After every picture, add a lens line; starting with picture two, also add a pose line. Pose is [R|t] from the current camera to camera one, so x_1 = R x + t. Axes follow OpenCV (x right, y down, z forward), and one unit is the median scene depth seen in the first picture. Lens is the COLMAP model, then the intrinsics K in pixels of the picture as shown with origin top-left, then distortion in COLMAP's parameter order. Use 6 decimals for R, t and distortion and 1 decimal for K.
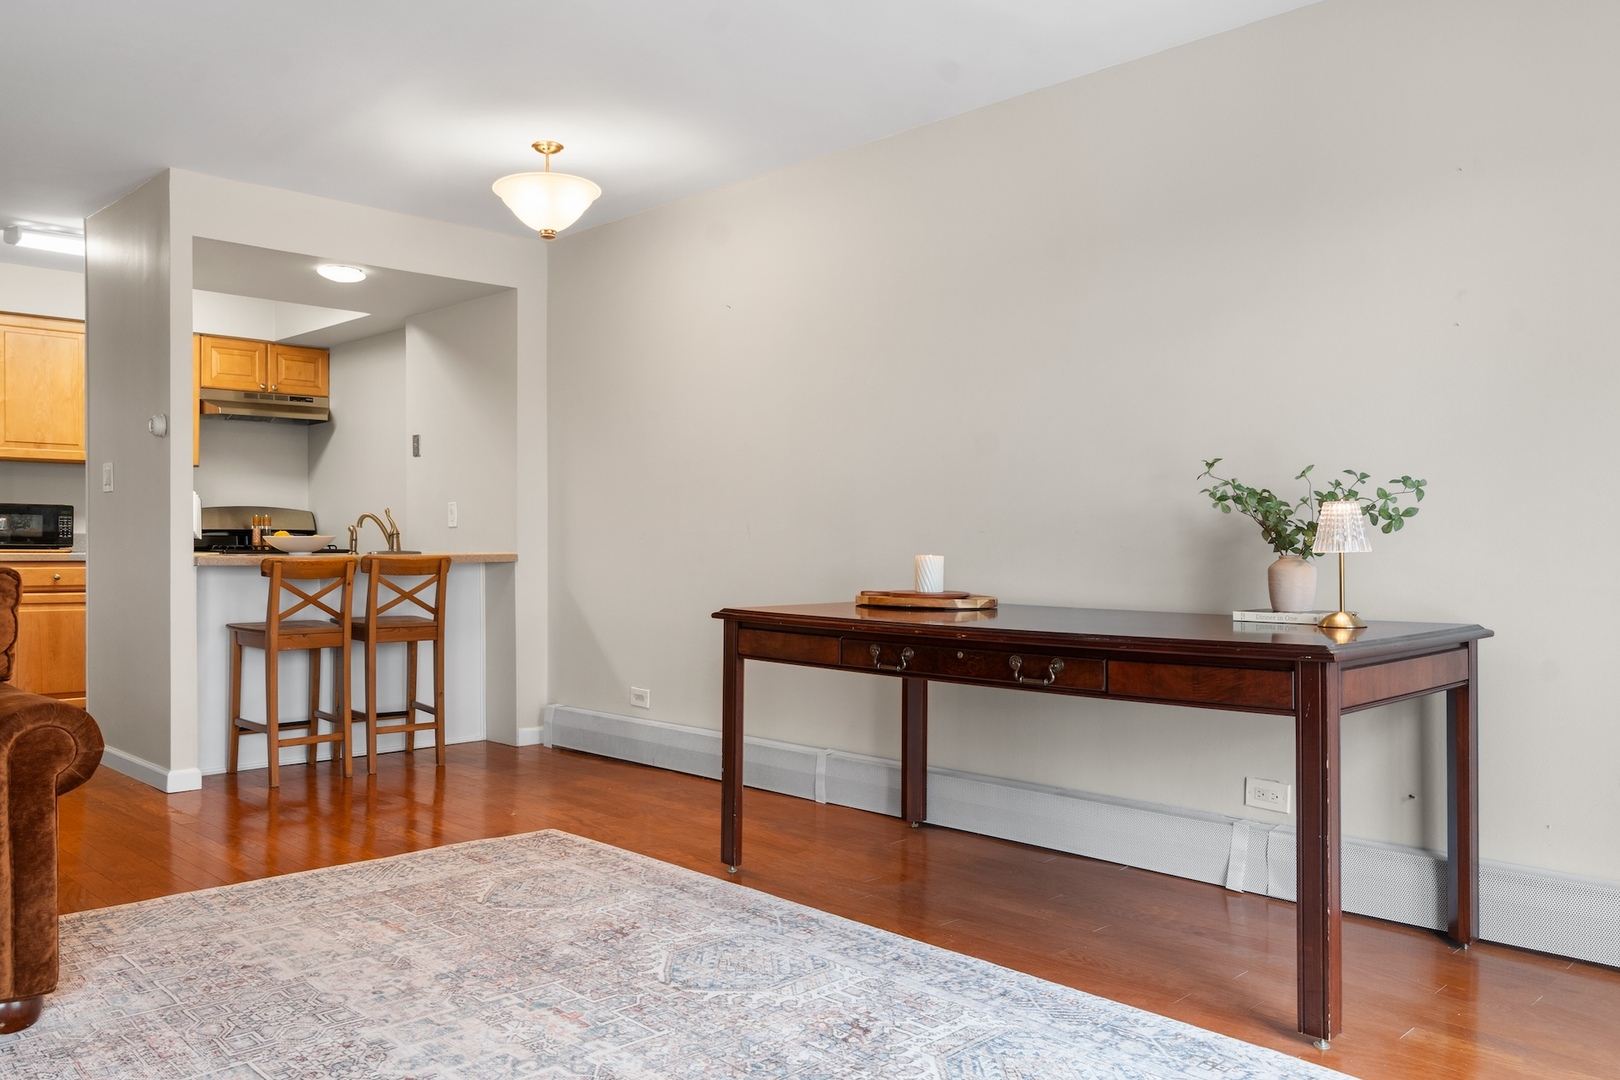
lens RADIAL K [[1211.8, 0, 805.4], [0, 1211.8, 543.1], [0, 0, 1]] dist [0.009223, -0.003717]
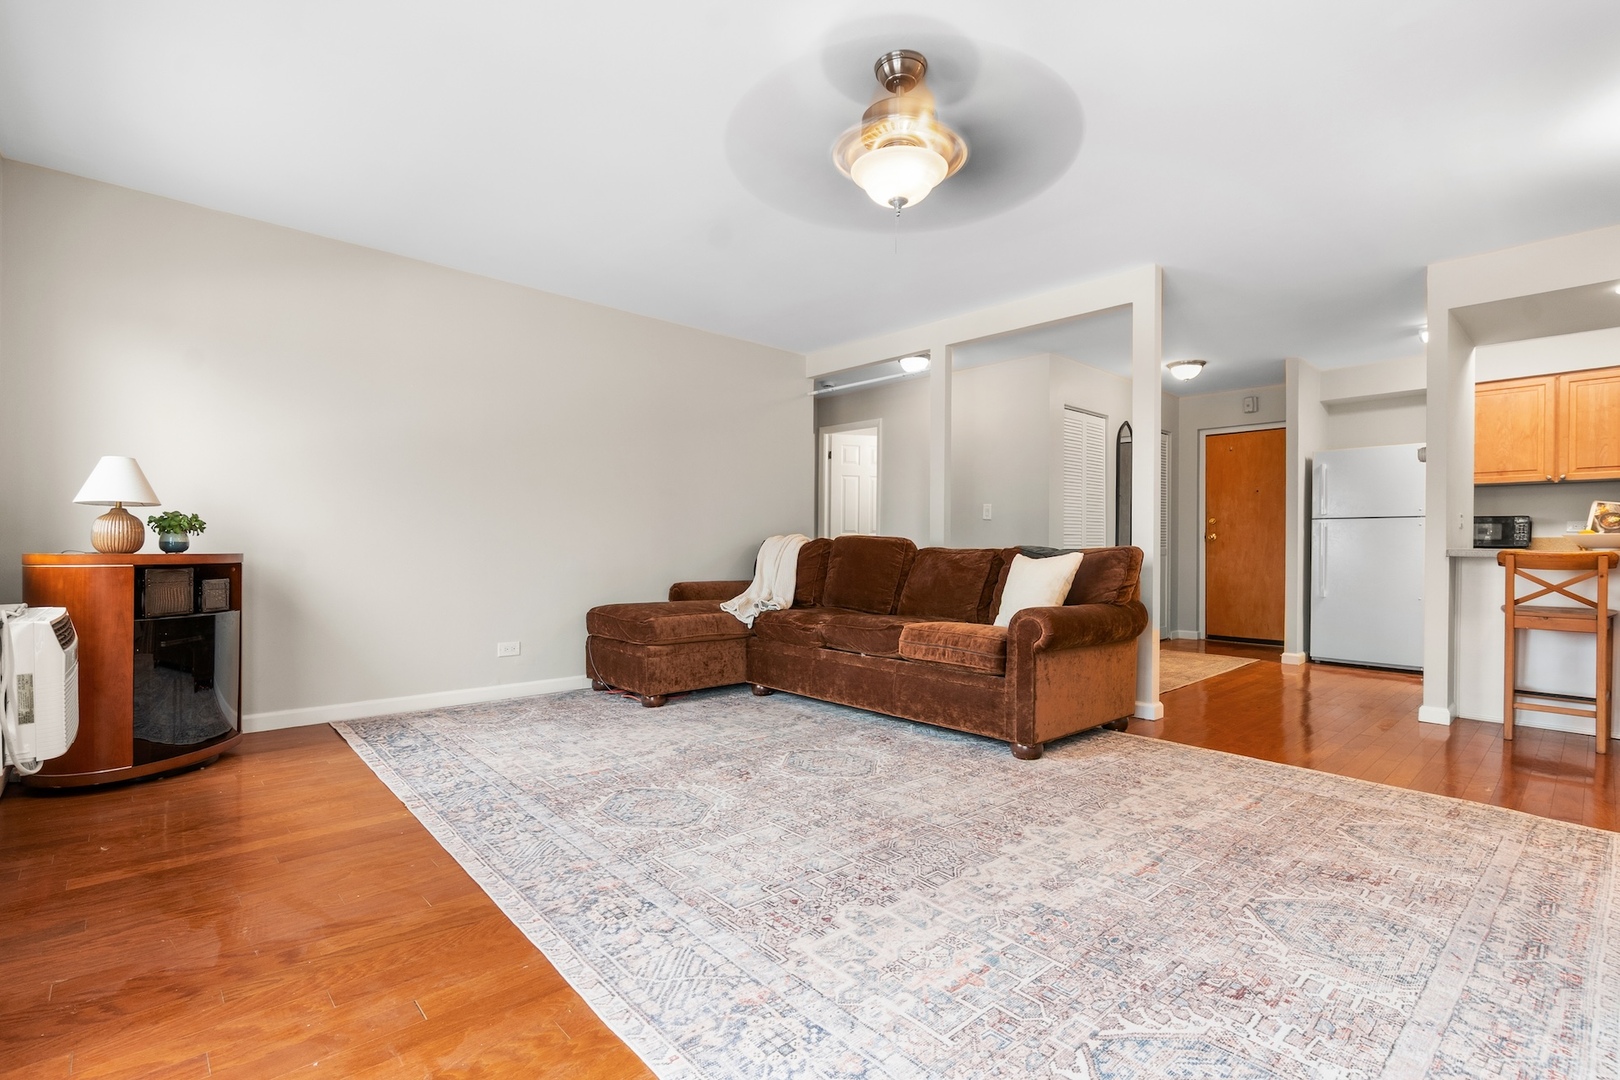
lens RADIAL K [[764.4, 0, 818.8], [0, 764.4, 542.4], [0, 0, 1]] dist [-0.000664, 0.000899]
pose [[-0.033466, -0.008985, -0.999399, 0.569815], [-0.009795, 0.999915, -0.008662, 0.028138], [0.999392, 0.009499, -0.033551, 0.549536]]
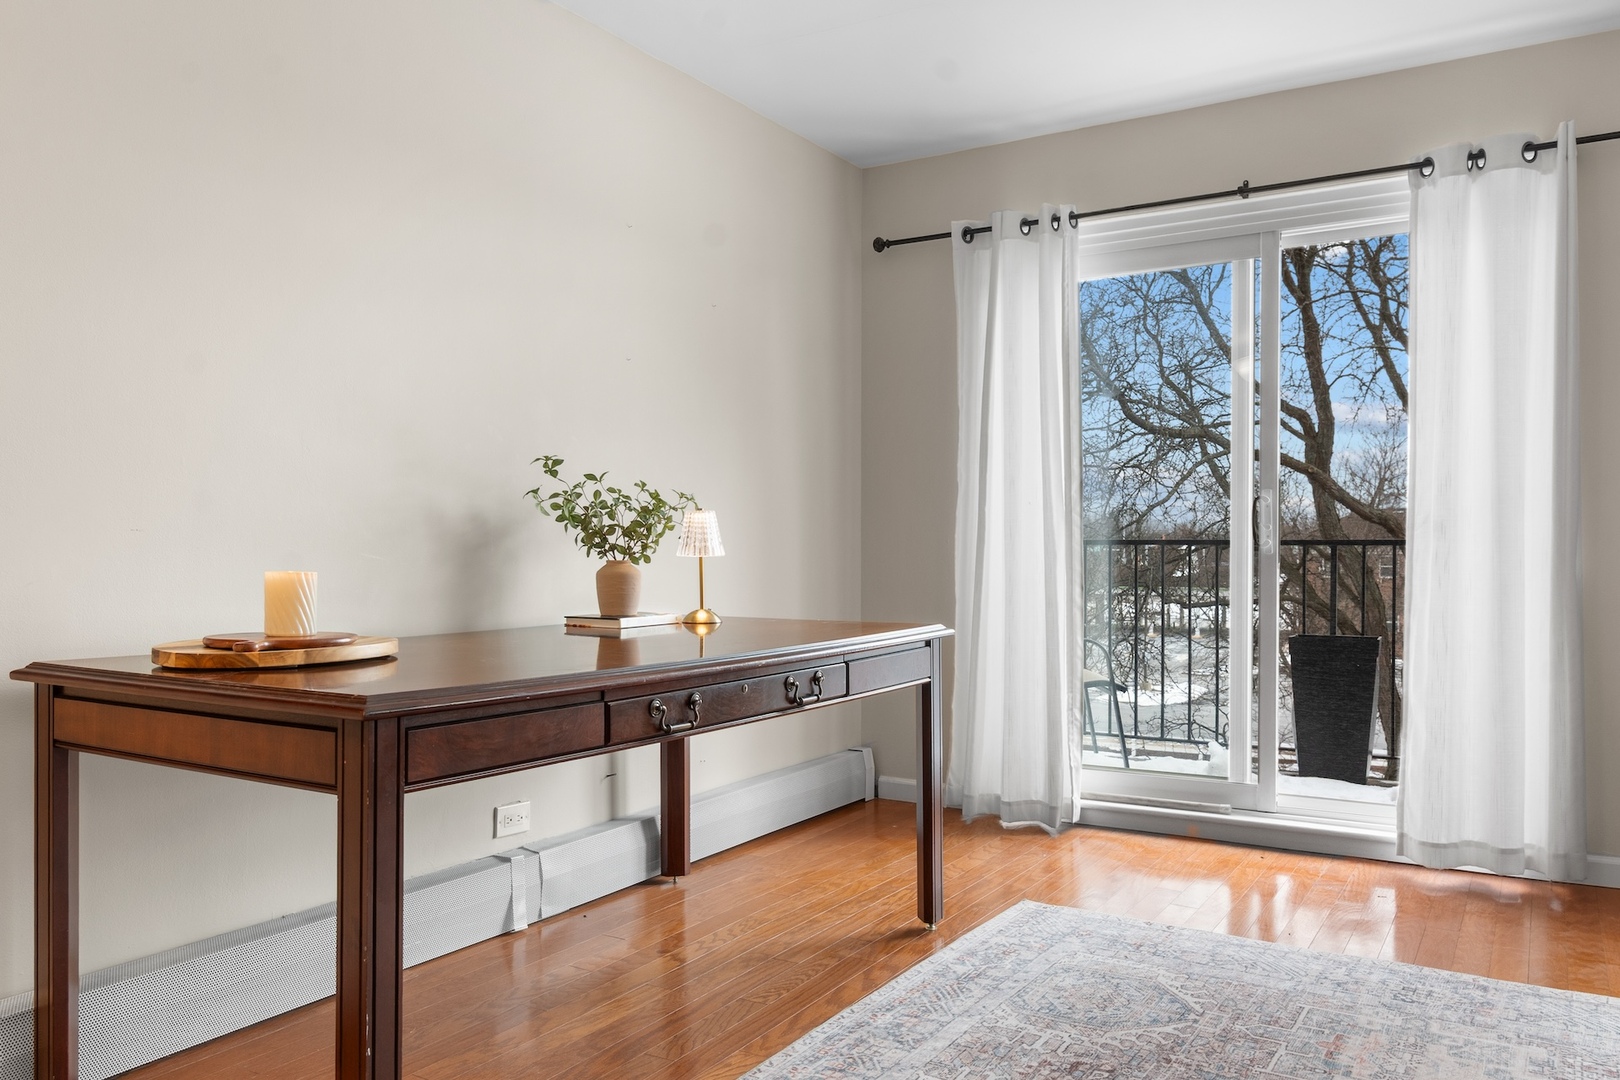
lens RADIAL K [[1211.8, 0, 797.6], [0, 1211.8, 544.2], [0, 0, 1]] dist [0.009223, -0.003717]
pose [[-0.216992, -0.002353, 0.976171, -0.680902], [0.001174, 0.999996, 0.002671, -0.007546], [-0.976173, 0.001726, -0.216988, 1.162357]]
